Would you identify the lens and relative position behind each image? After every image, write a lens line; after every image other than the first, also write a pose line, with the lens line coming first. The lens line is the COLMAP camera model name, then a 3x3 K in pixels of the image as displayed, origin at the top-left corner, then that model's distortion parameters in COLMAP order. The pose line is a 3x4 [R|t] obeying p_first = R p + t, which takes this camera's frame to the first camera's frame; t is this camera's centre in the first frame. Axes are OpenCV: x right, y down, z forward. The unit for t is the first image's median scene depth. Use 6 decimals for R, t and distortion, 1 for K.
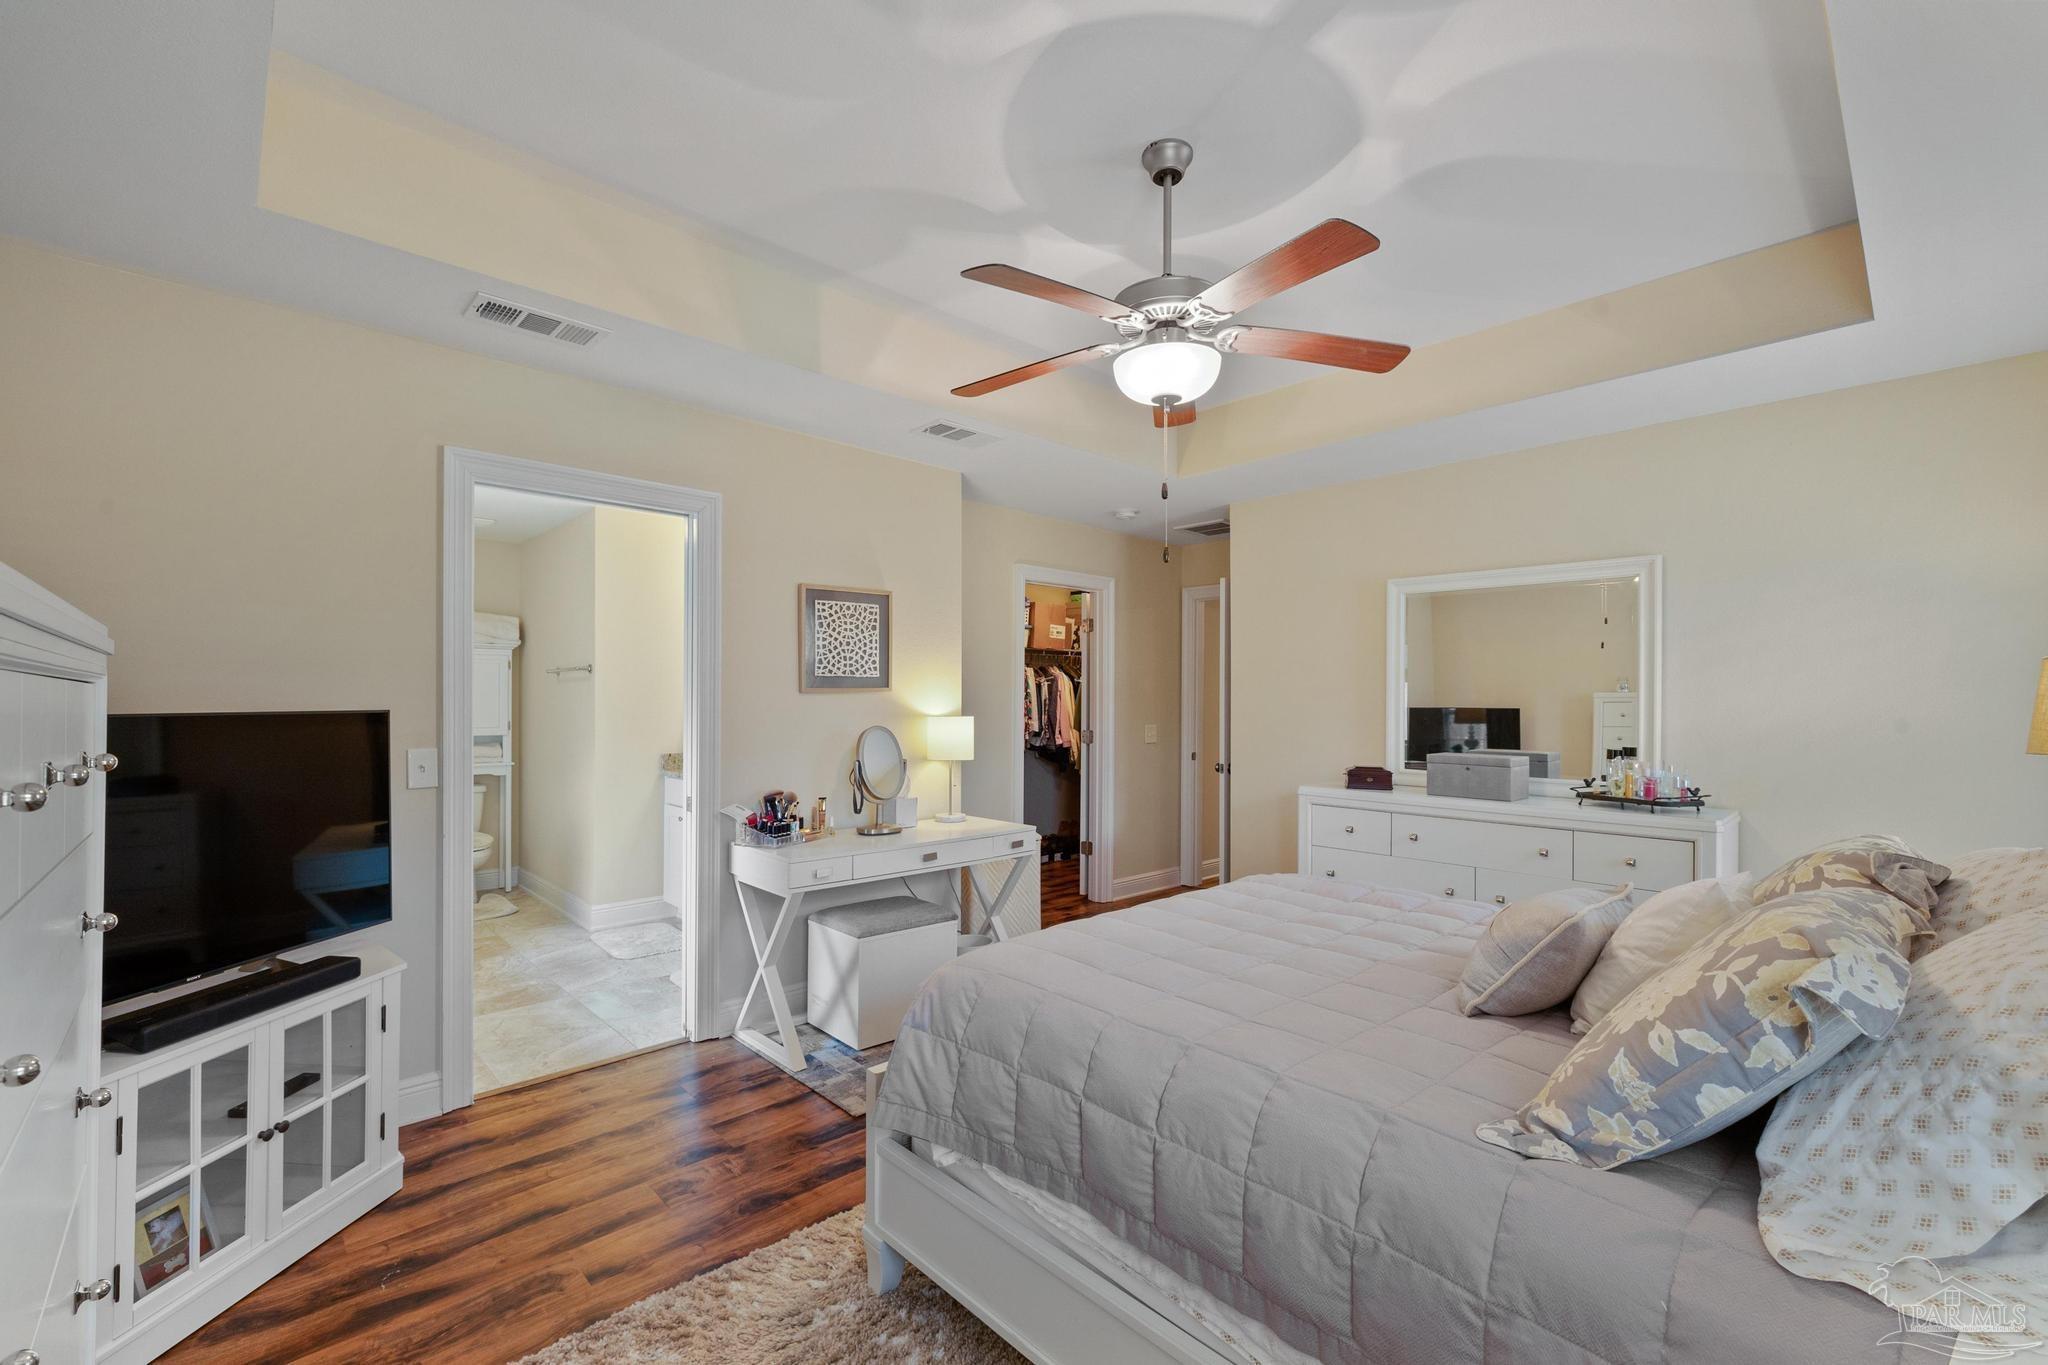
lens RADIAL K [[871.1, 0, 1022.7], [0, 871.1, 694.1], [0, 0, 1]] dist [0.002328, -0.000190]
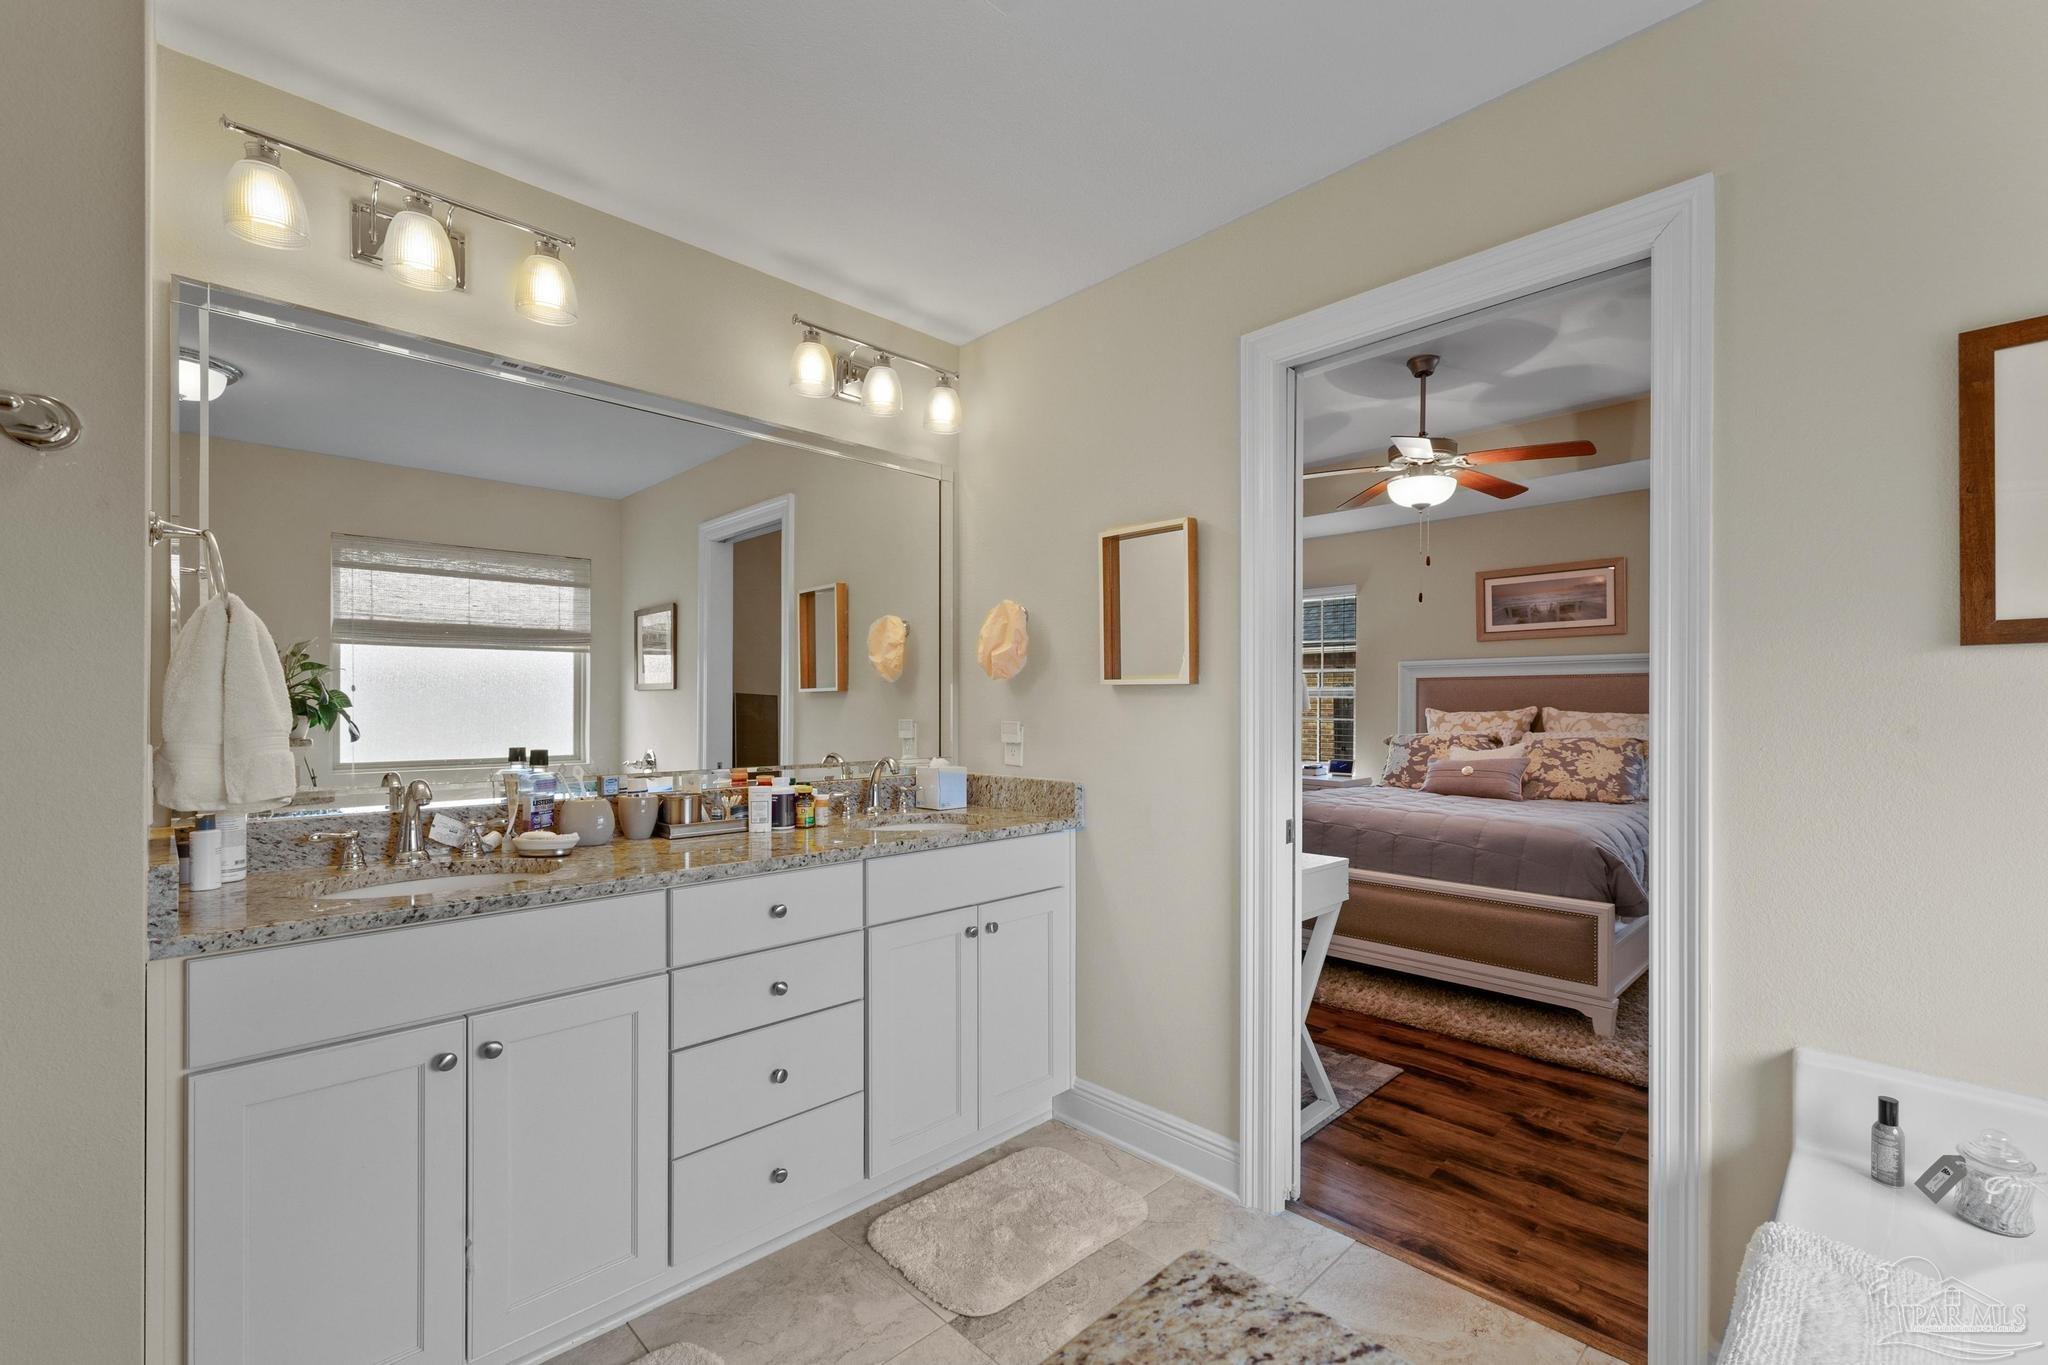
lens RADIAL K [[871.1, 0, 1022.7], [0, 871.1, 693.0], [0, 0, 1]] dist [0.002328, -0.000190]
pose [[-0.017028, 0.002110, 0.999853, -1.190218], [-0.005611, 0.999982, -0.002205, 0.026359], [-0.999839, -0.005648, -0.017016, 1.413445]]
